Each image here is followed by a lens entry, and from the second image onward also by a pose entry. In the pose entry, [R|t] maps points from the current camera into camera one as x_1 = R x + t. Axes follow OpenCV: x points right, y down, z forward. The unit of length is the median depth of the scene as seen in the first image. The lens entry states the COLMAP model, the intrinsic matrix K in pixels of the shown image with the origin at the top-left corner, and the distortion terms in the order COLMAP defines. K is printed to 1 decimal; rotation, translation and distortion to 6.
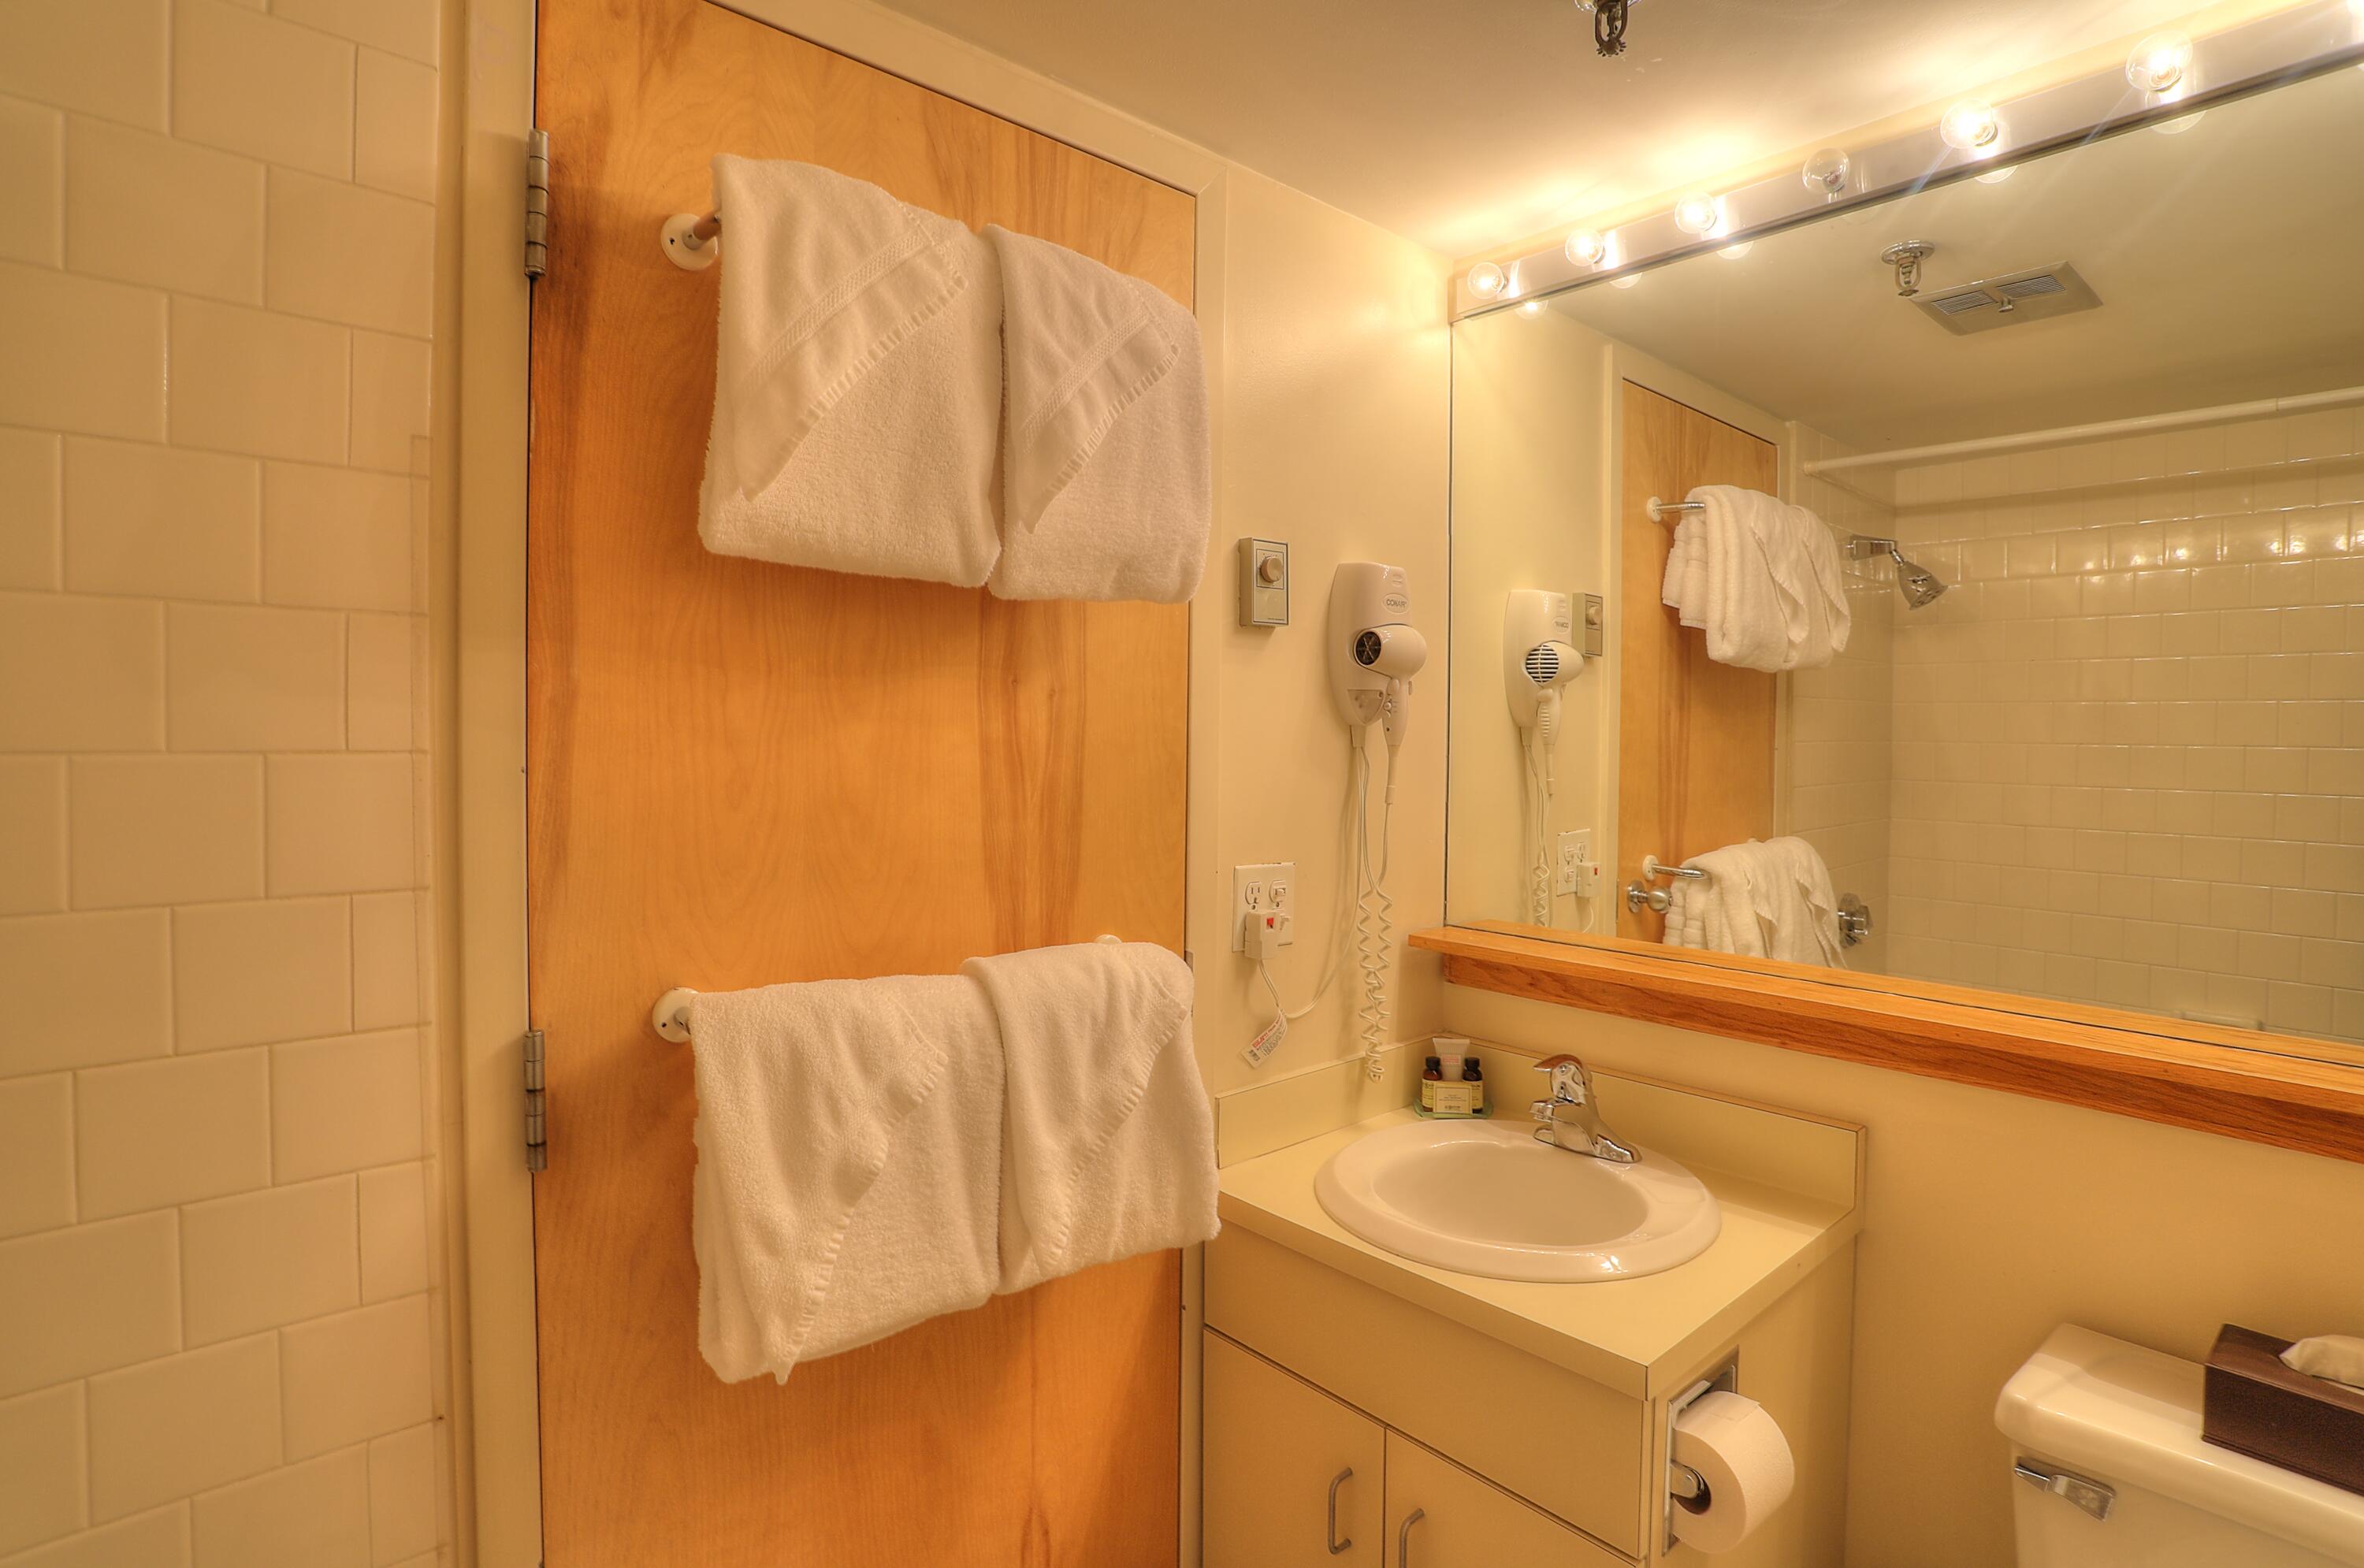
lens RADIAL K [[1190.4, 0, 1171.7], [0, 1190.4, 759.4], [0, 0, 1]] dist [-0.059863, 0.000790]
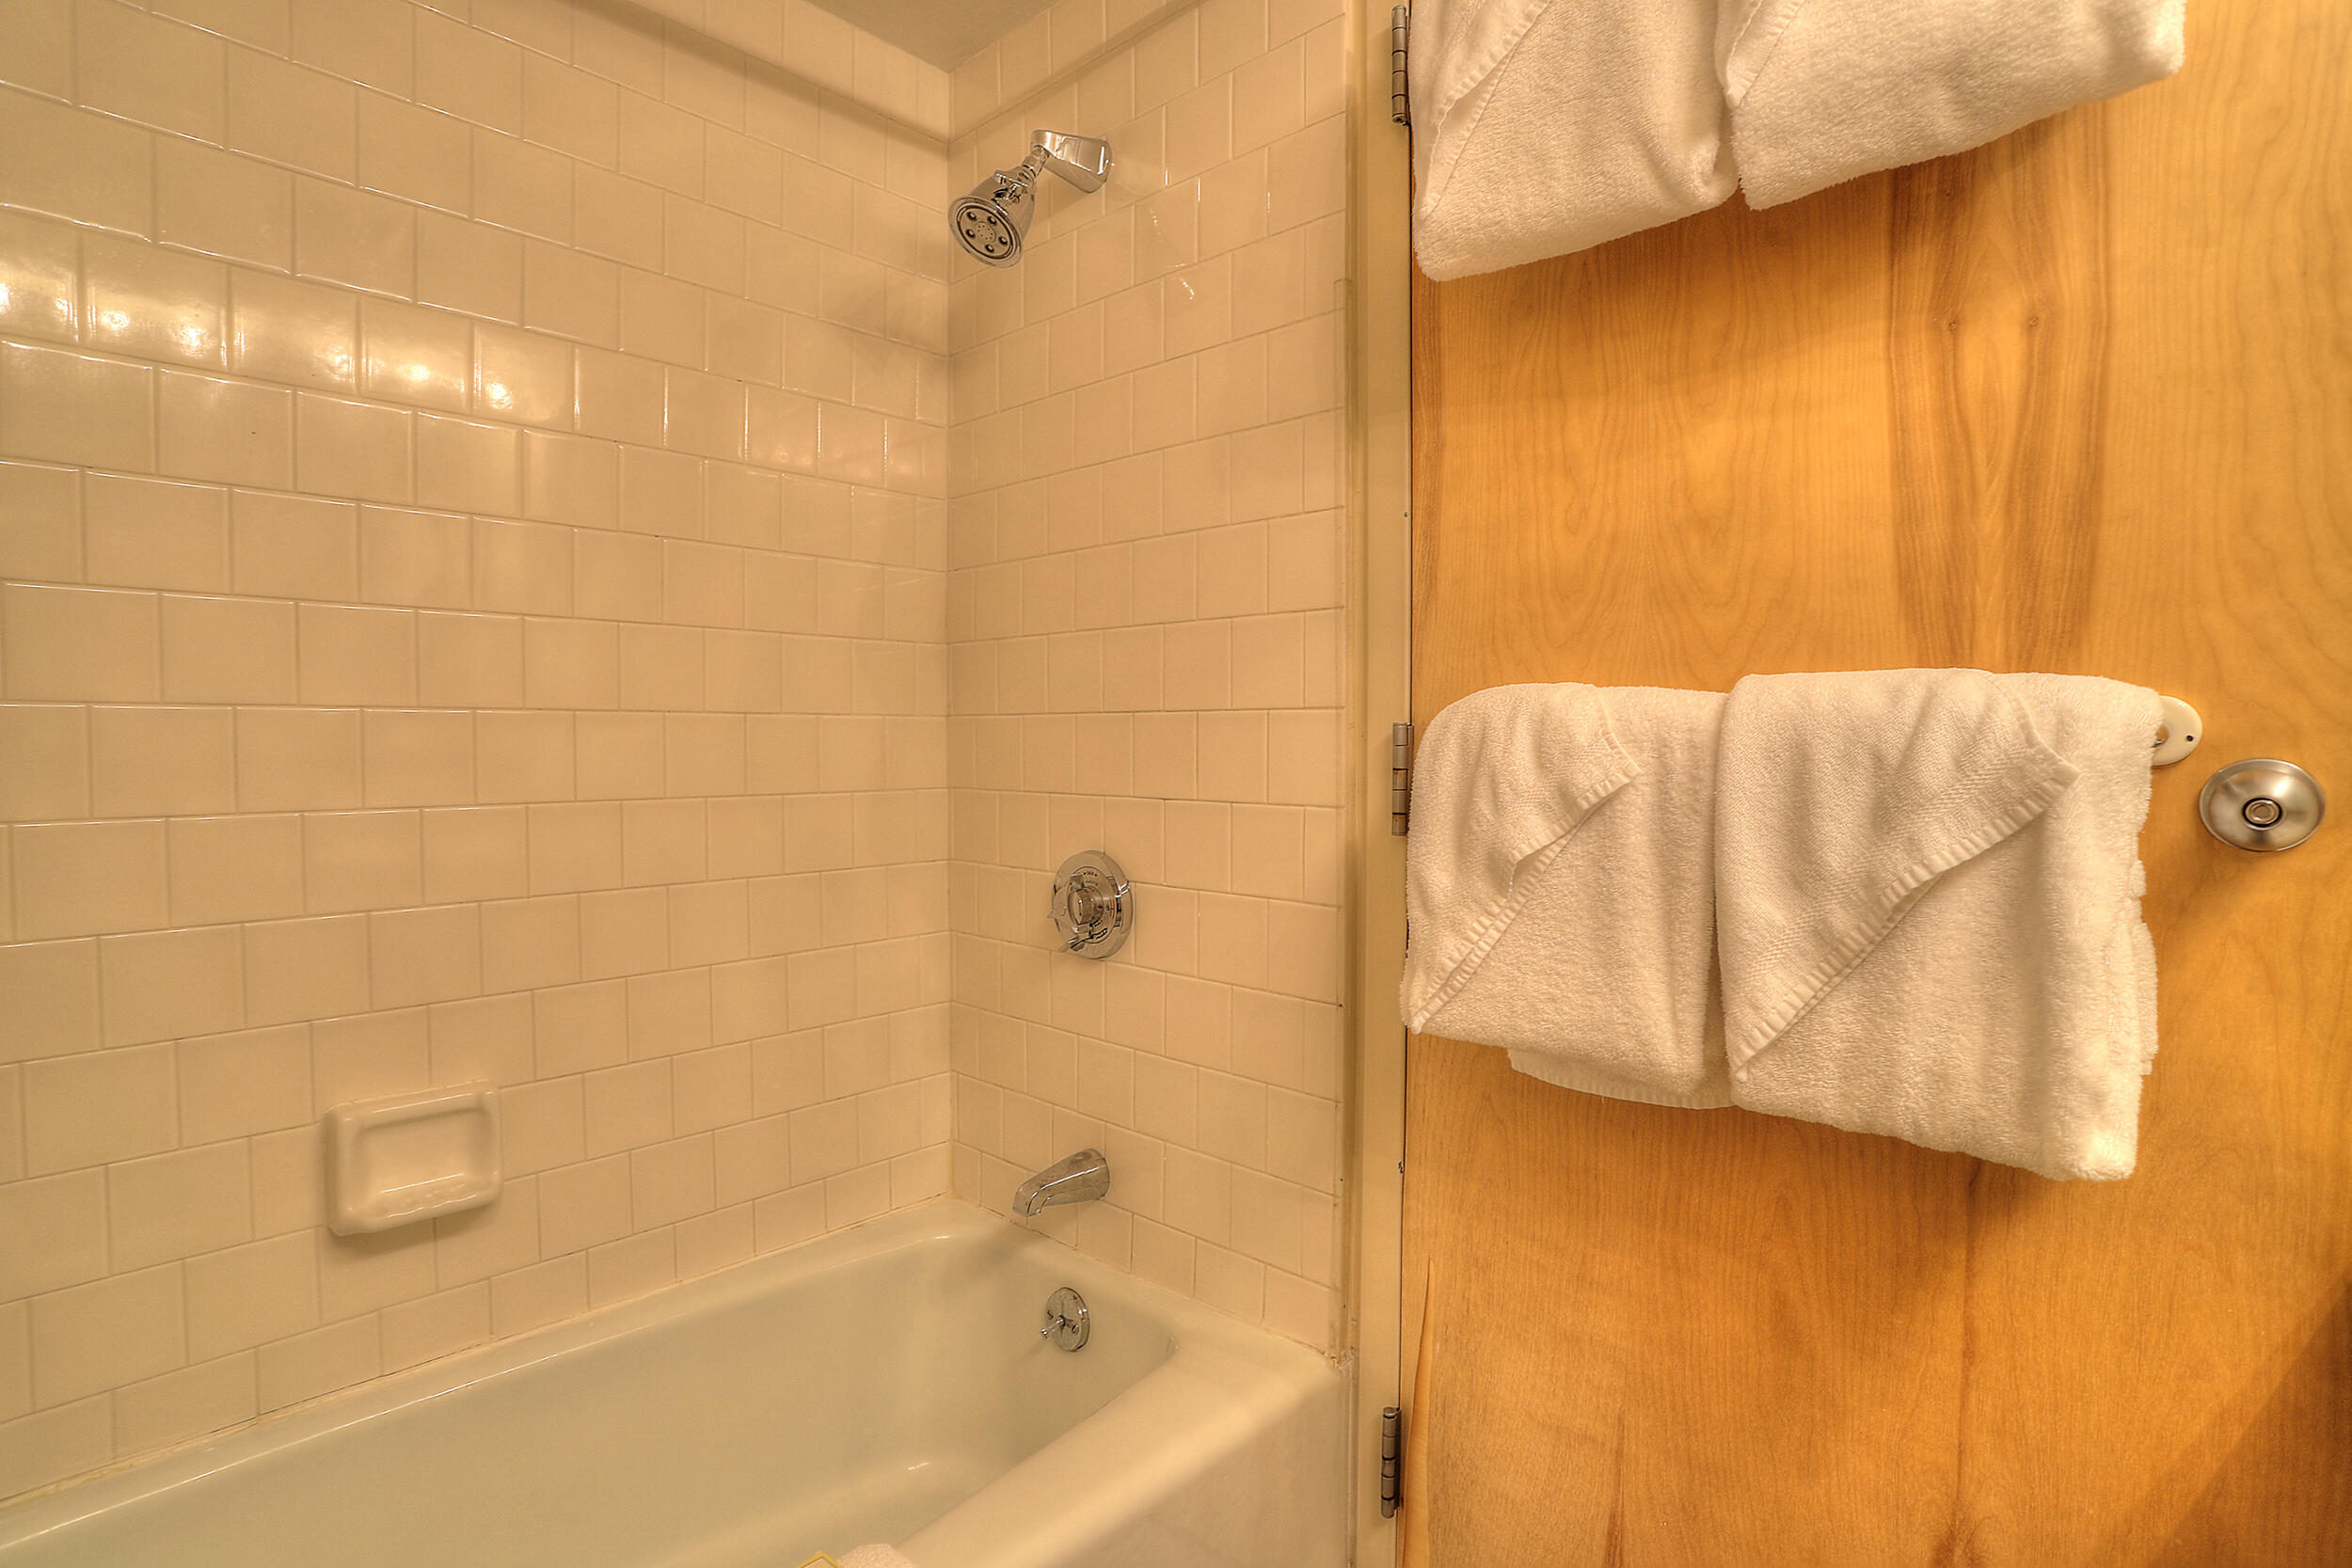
lens RADIAL K [[1168.4, 0, 1176.0], [0, 1168.4, 784.0], [0, 0, 1]] dist [-0.075684, 0.034611]
pose [[0.093815, 0.022495, -0.995335, 0.583411], [-0.031613, 0.999308, 0.019605, 0.245837], [0.995088, 0.029627, 0.094461, 0.565175]]
